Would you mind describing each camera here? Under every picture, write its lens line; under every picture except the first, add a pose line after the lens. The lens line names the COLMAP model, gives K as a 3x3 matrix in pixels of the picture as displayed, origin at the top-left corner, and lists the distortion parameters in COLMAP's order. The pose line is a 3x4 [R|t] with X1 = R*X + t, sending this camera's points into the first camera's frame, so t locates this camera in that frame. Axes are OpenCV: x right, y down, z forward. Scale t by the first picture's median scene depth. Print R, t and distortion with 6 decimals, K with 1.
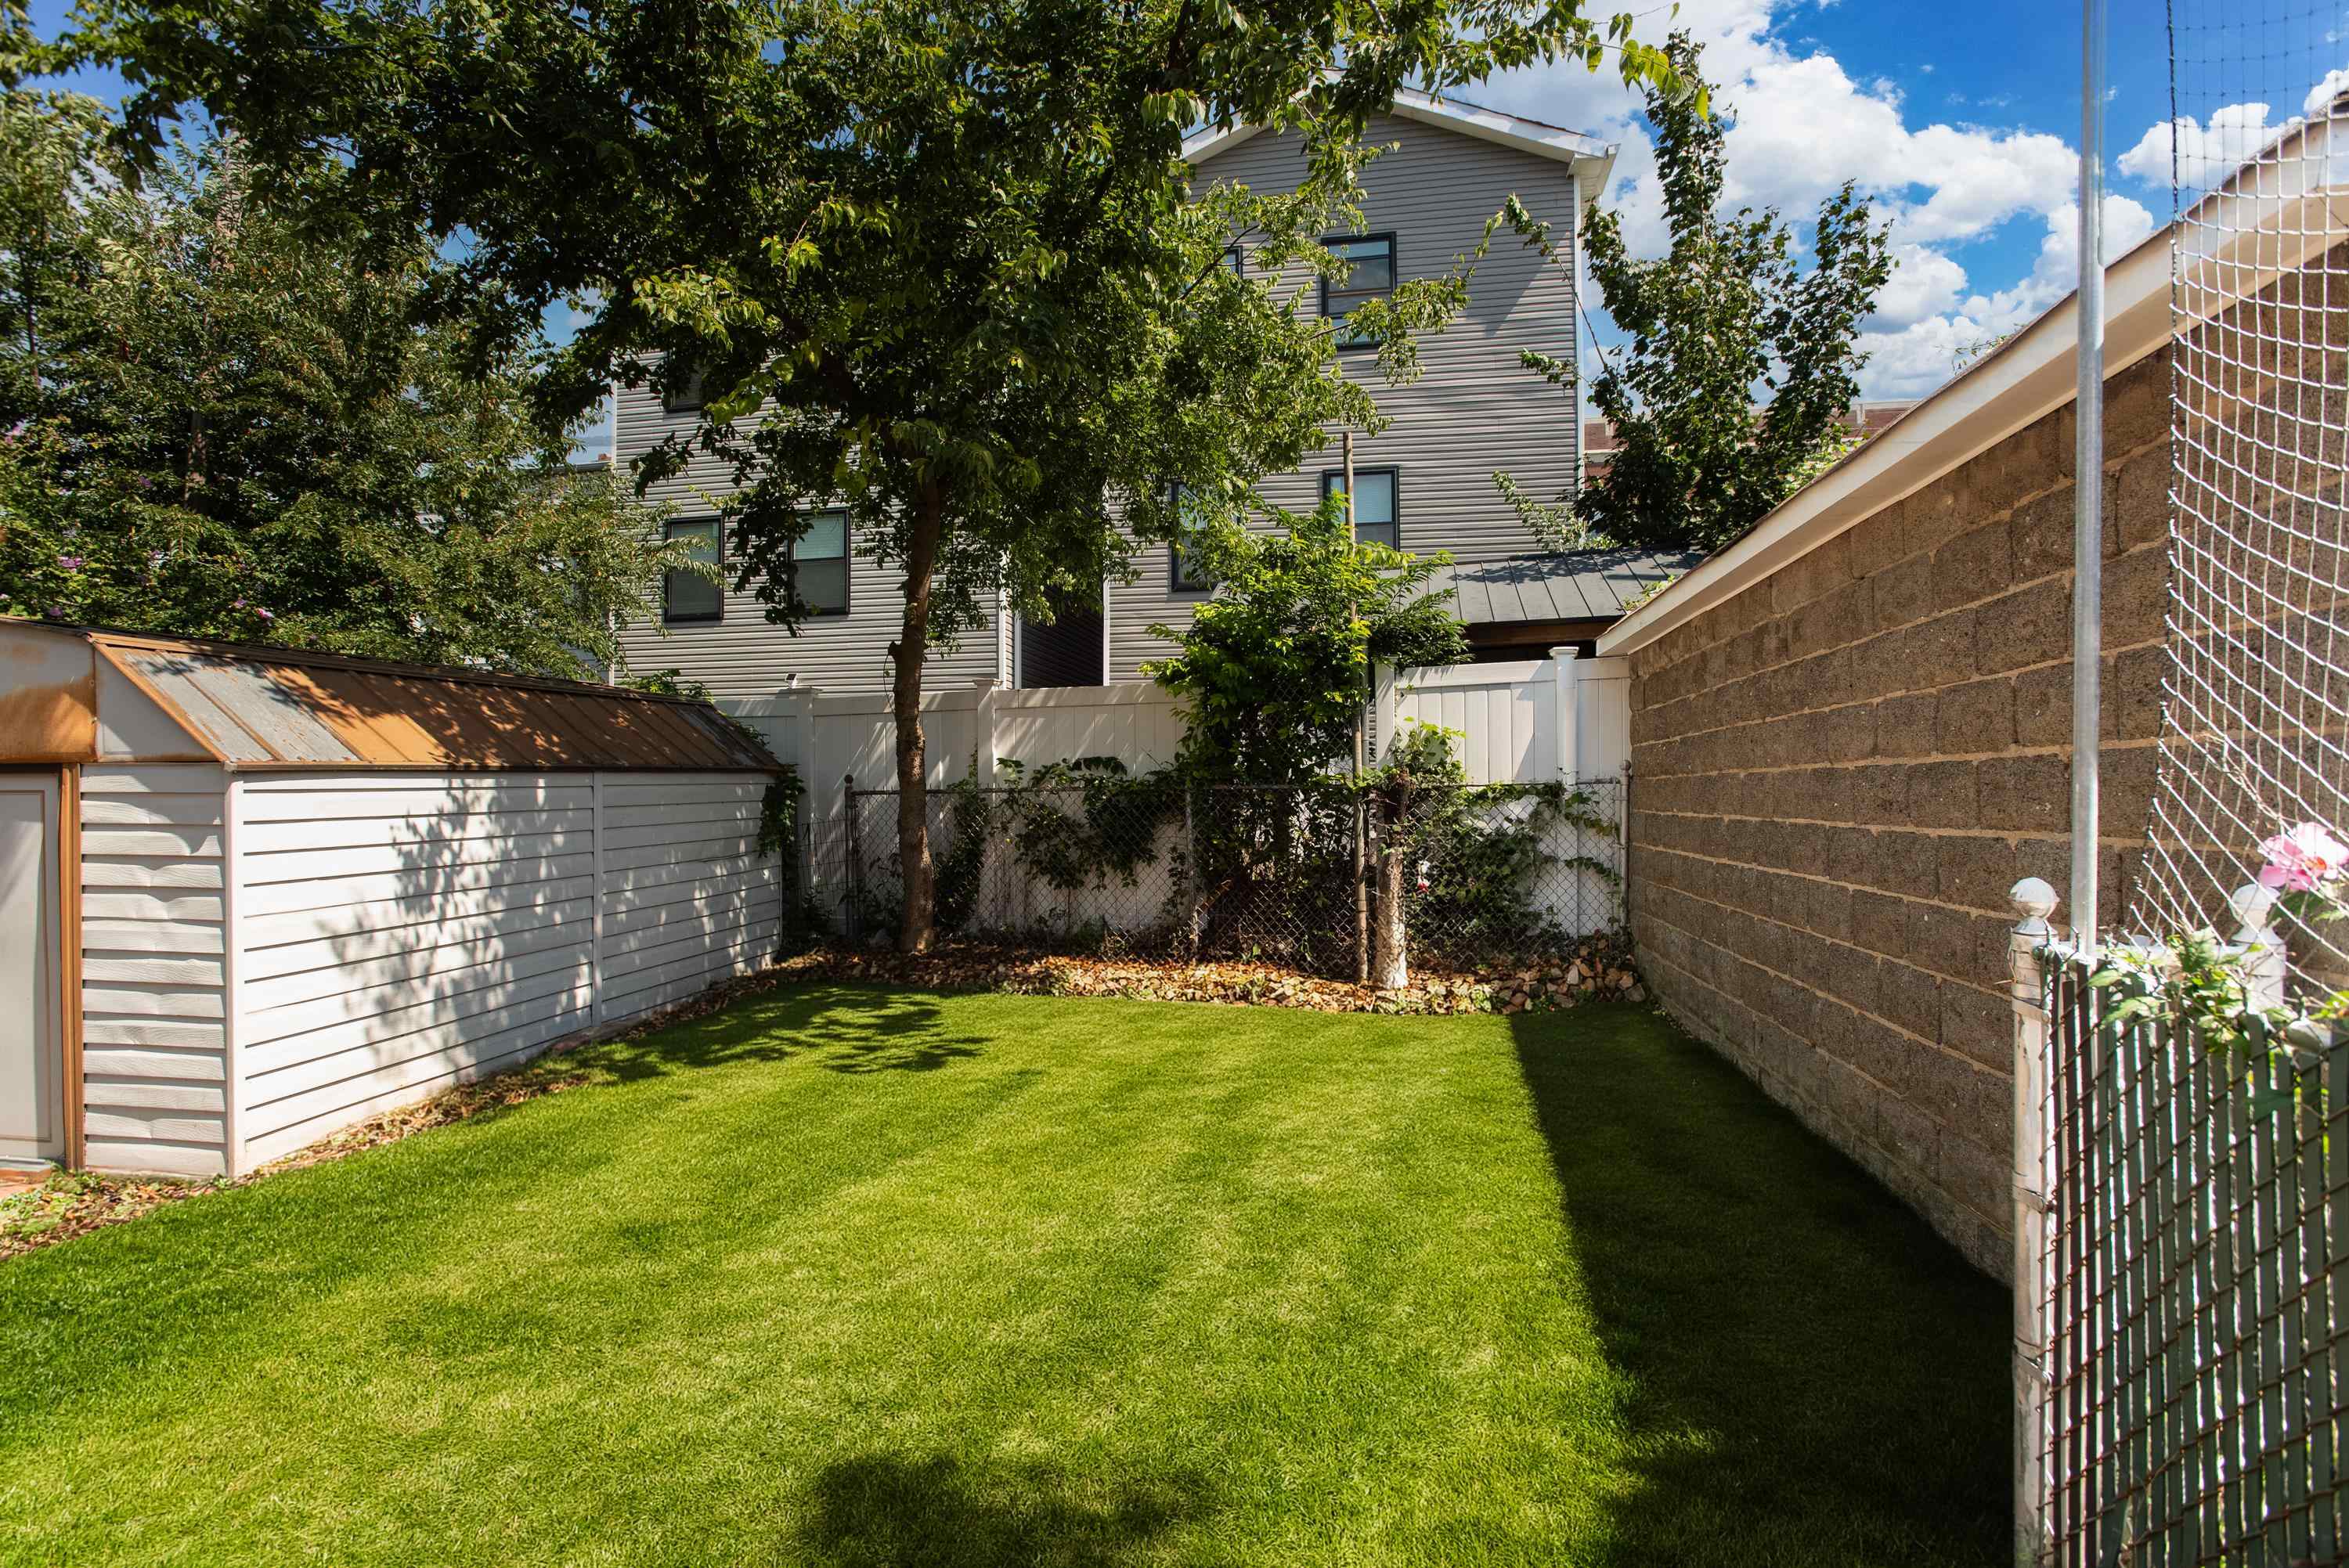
lens RADIAL K [[1186.2, 0, 1173.9], [0, 1186.2, 798.9], [0, 0, 1]] dist [-0.002996, 0.000010]
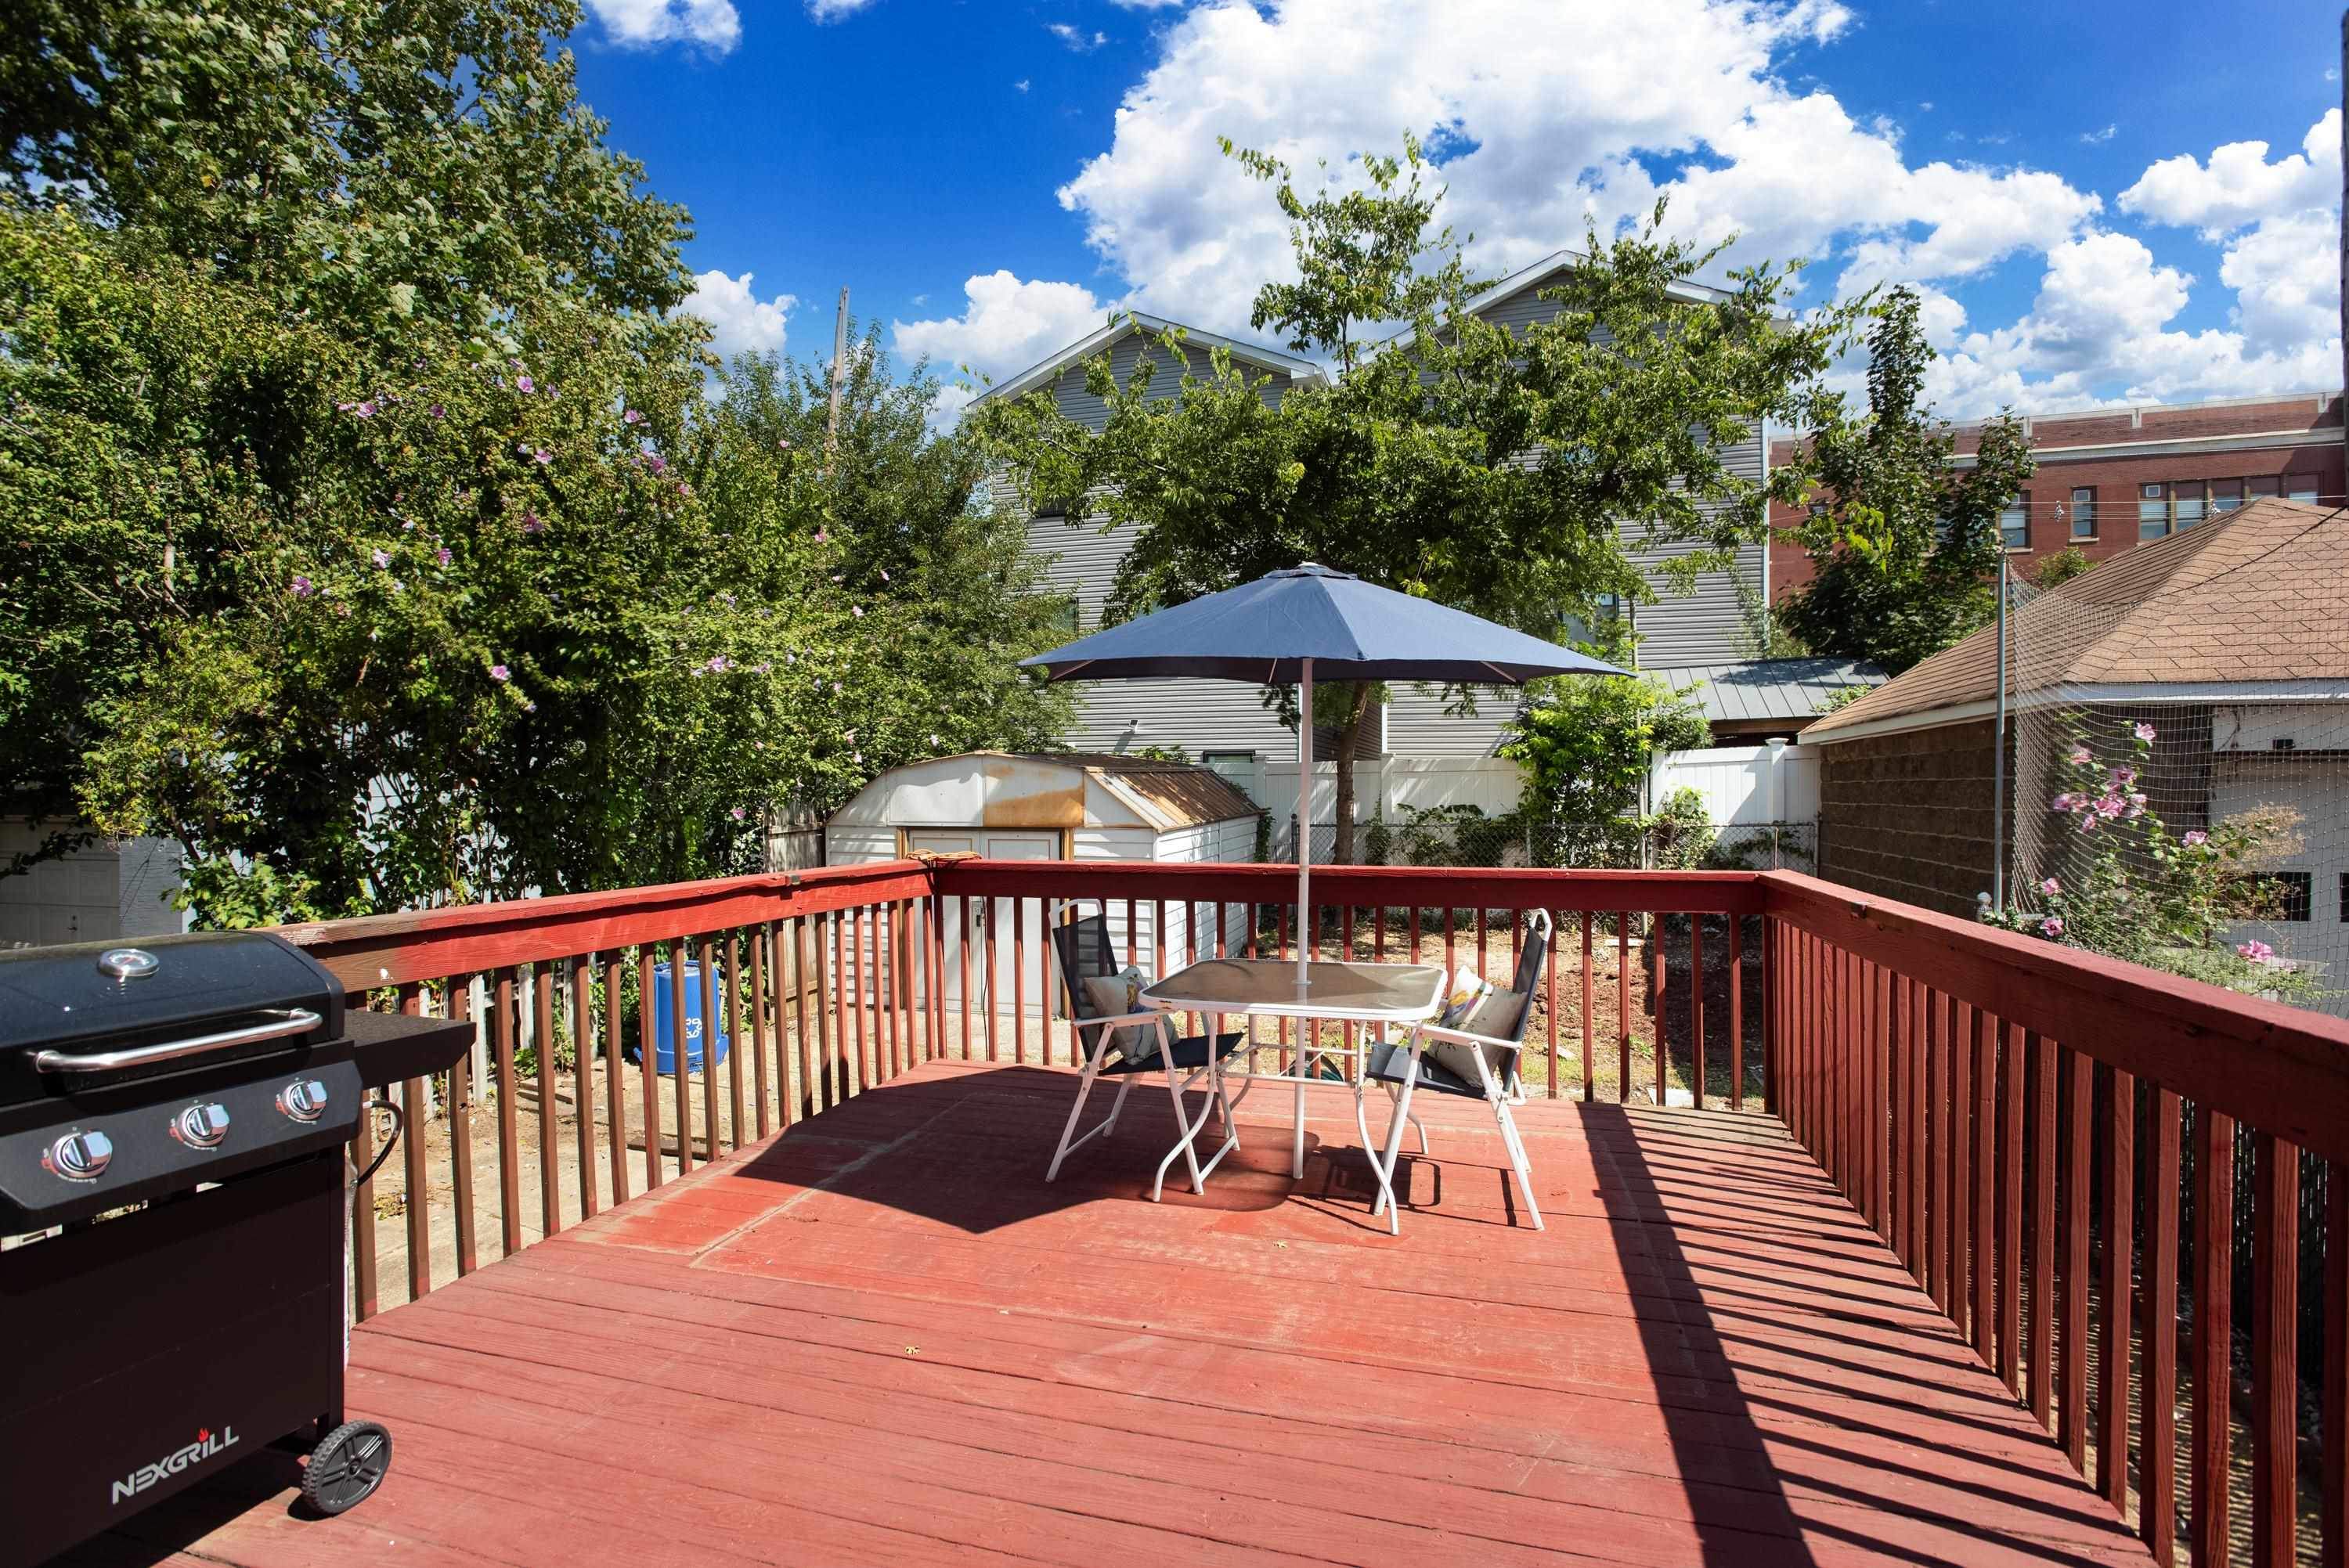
lens RADIAL K [[1186.2, 0, 1173.9], [0, 1186.2, 798.9], [0, 0, 1]] dist [-0.002996, 0.000010]
pose [[0.994204, 0.001142, -0.107505, -0.270345], [-0.000607, 0.999987, 0.005008, -0.049338], [0.107510, -0.004914, 0.994192, -0.594005]]
